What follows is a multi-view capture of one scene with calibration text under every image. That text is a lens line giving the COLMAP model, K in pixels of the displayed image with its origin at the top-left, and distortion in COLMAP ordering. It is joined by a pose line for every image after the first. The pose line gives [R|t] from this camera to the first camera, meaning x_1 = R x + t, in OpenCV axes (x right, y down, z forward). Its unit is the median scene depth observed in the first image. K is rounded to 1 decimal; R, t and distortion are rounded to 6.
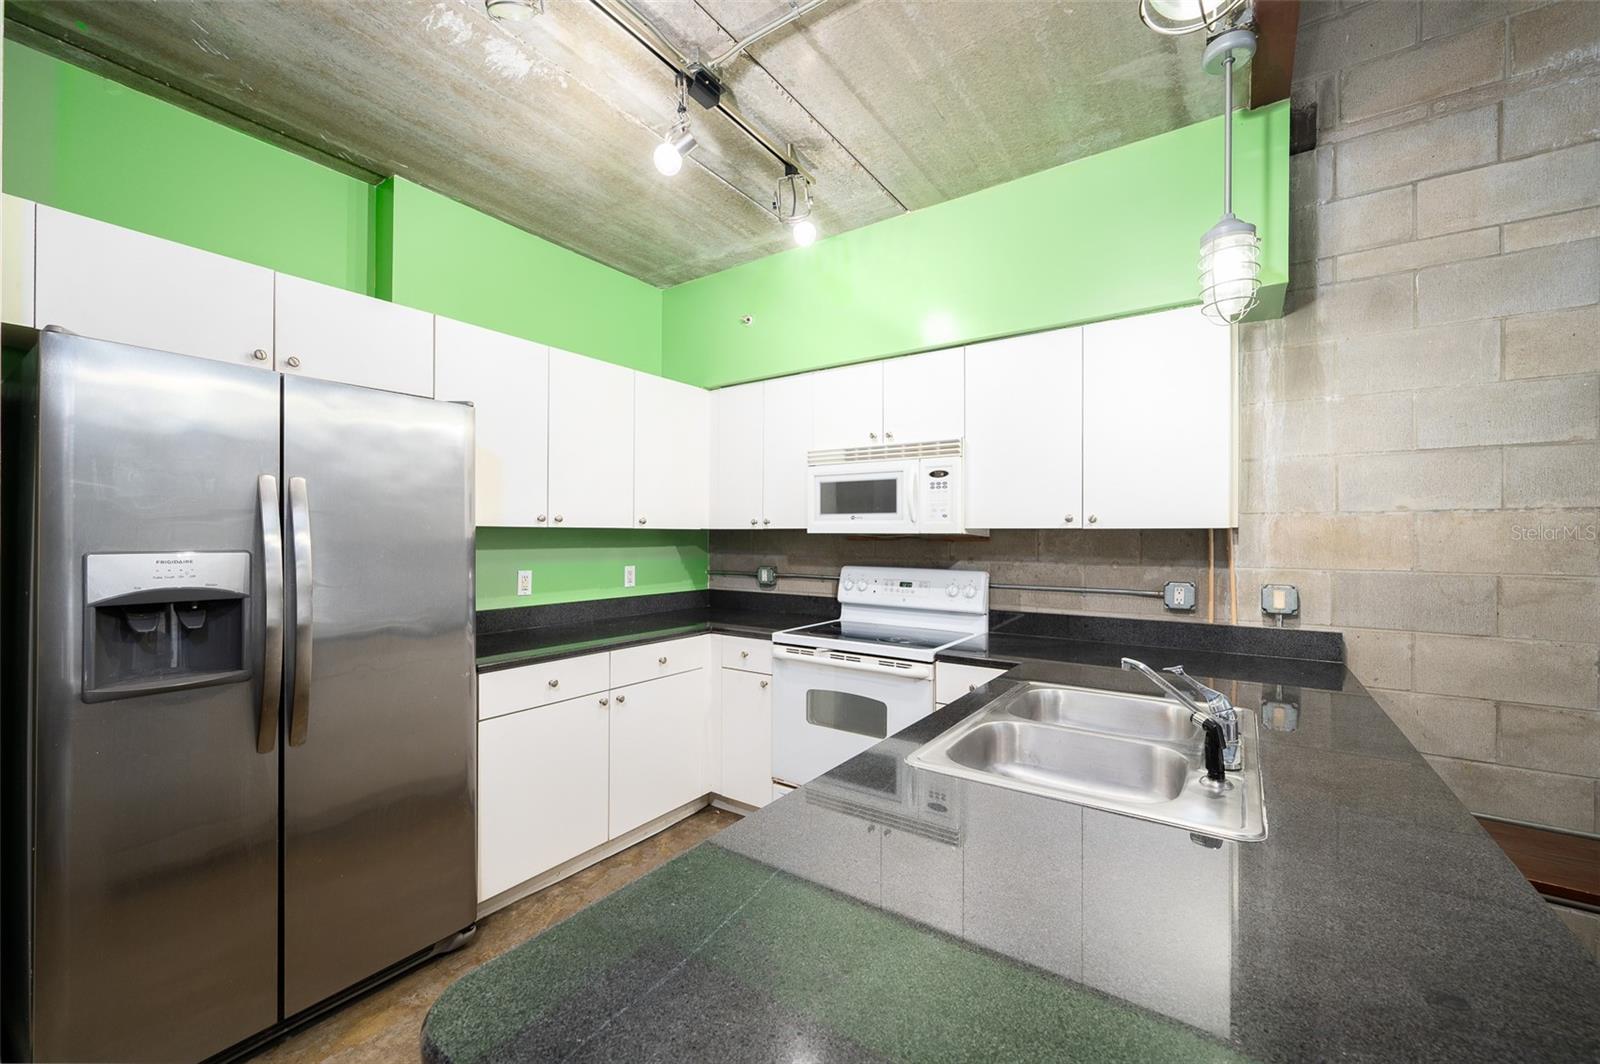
lens RADIAL K [[631.3, 0, 802.1], [0, 631.3, 537.1], [0, 0, 1]] dist [-0.001773, -0.000015]
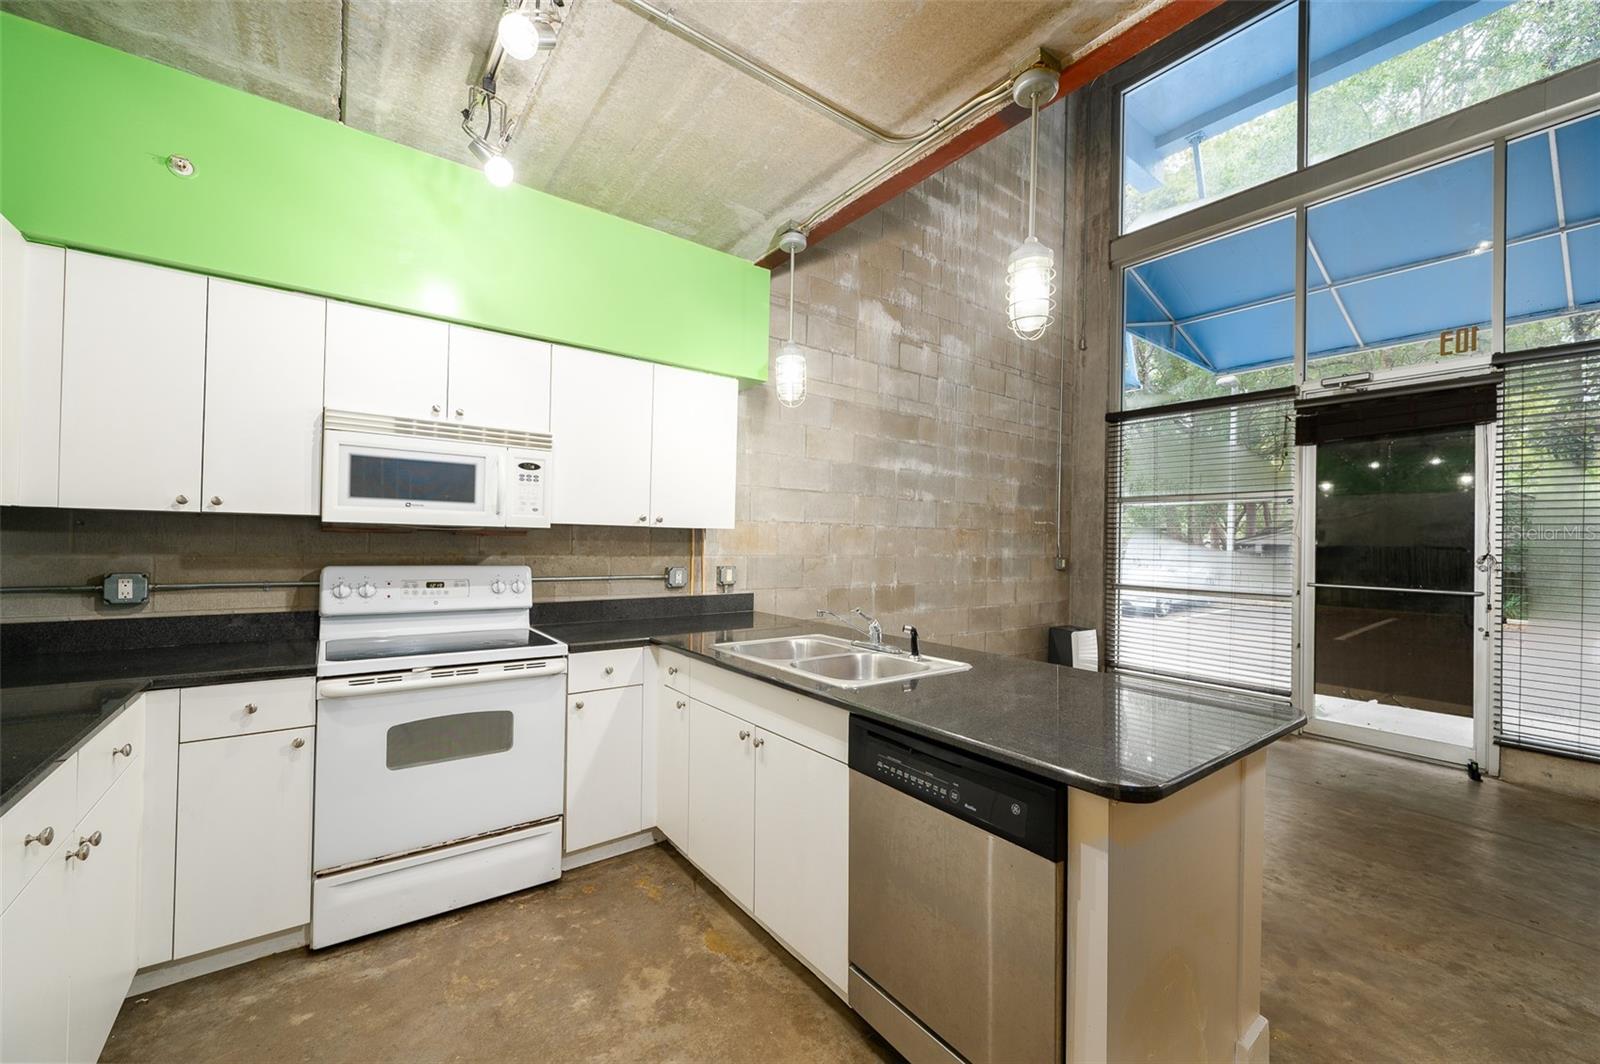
lens RADIAL K [[631.3, 0, 802.1], [0, 631.3, 537.1], [0, 0, 1]] dist [-0.001773, -0.000015]
pose [[0.311399, 0.007467, 0.950250, -0.577579], [-0.016123, 0.999867, -0.002573, 0.004887], [-0.950142, -0.014520, 0.311478, 0.295415]]
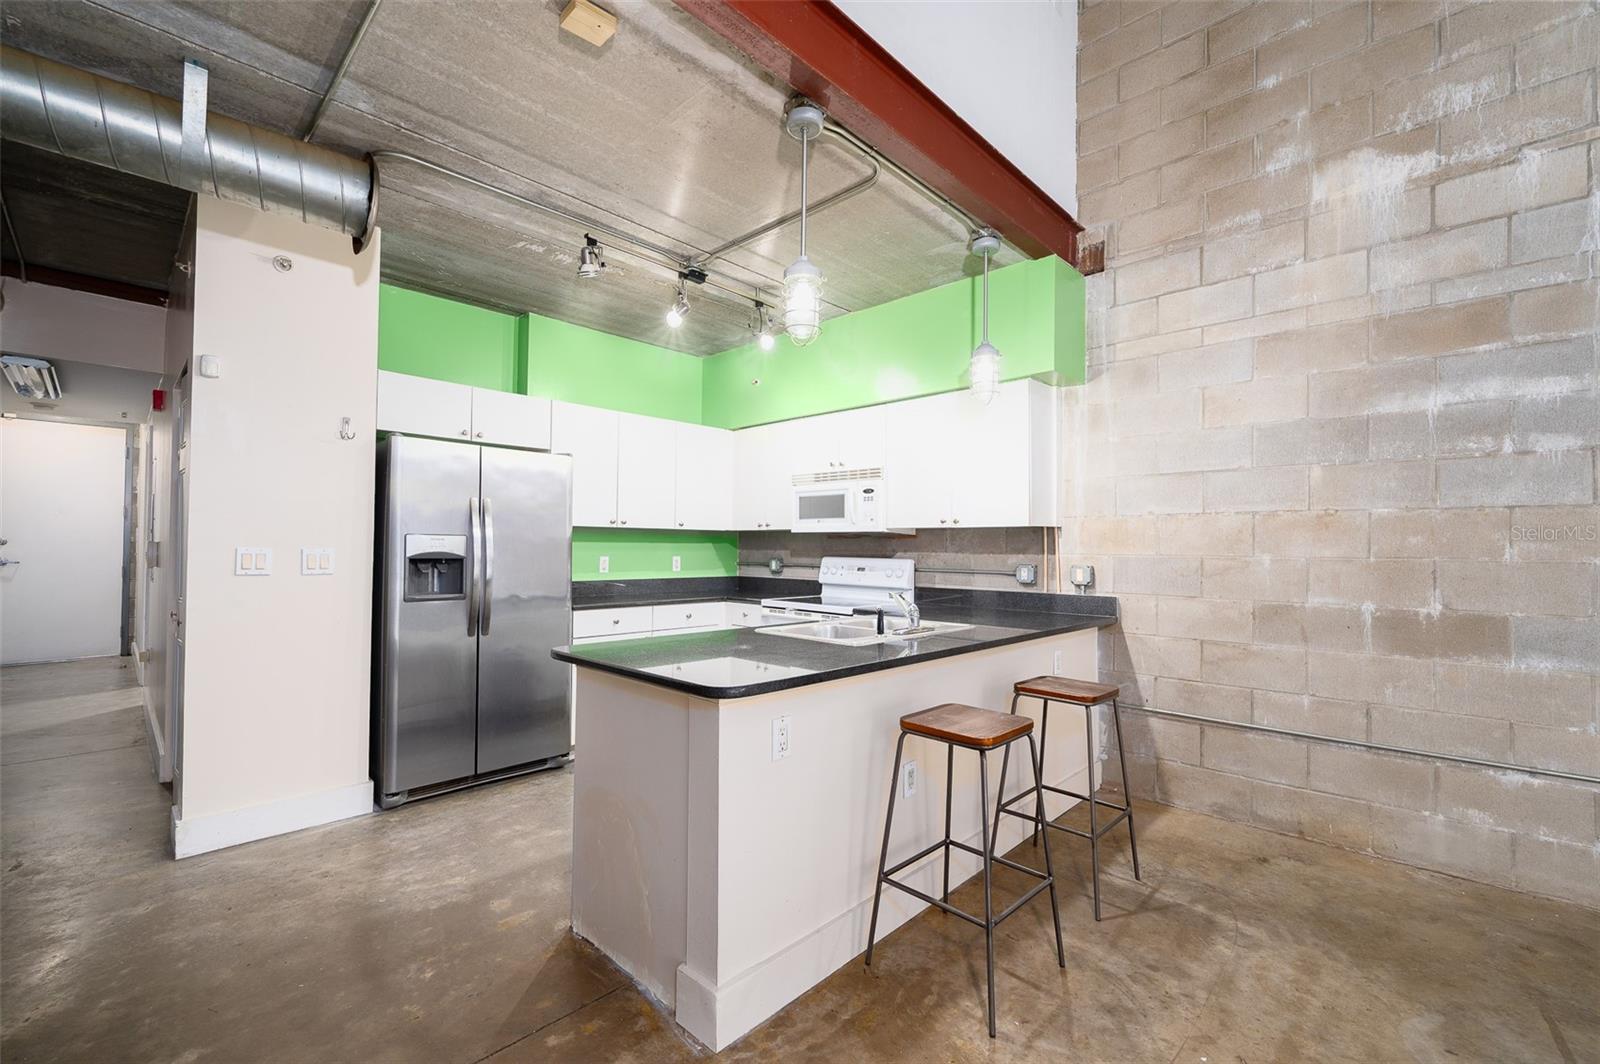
lens RADIAL K [[672.3, 0, 801.7], [0, 672.3, 536.7], [0, 0, 1]] dist [-0.001820, -0.000172]
pose [[0.987384, 0.002365, -0.158328, 0.311298], [-0.005171, 0.999837, -0.017316, 0.033896], [0.158261, 0.017916, 0.987235, -0.567245]]
